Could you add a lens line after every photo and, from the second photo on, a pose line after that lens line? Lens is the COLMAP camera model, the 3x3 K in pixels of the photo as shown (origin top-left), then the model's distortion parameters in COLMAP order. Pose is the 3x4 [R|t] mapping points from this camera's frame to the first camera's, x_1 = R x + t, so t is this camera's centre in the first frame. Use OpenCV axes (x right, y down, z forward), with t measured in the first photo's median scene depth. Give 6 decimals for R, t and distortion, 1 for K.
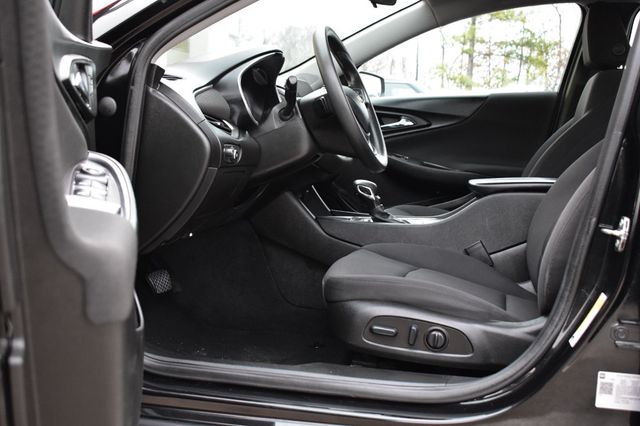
lens RADIAL K [[759.6, 0, 320.0], [0, 759.6, 213.0], [0, 0, 1]] dist [-0.055760, -0.016602]
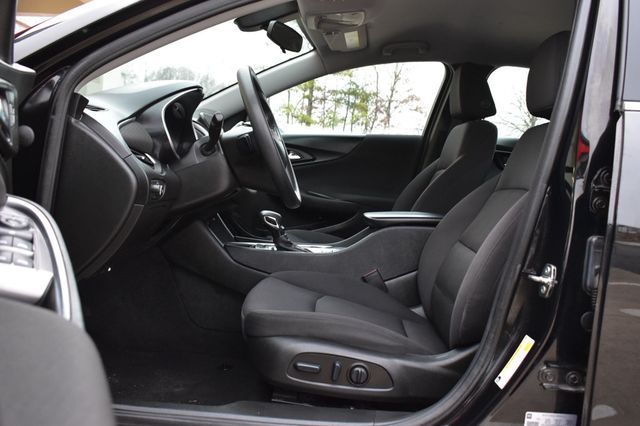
lens RADIAL K [[600.9, 0, 320.0], [0, 600.9, 213.0], [0, 0, 1]] dist [-0.079449, 0.004653]
pose [[0.976796, 0.020865, 0.213154, -0.073471], [-0.018119, 0.999726, -0.014825, -0.039522], [-0.213405, 0.010619, 0.976906, 0.202561]]
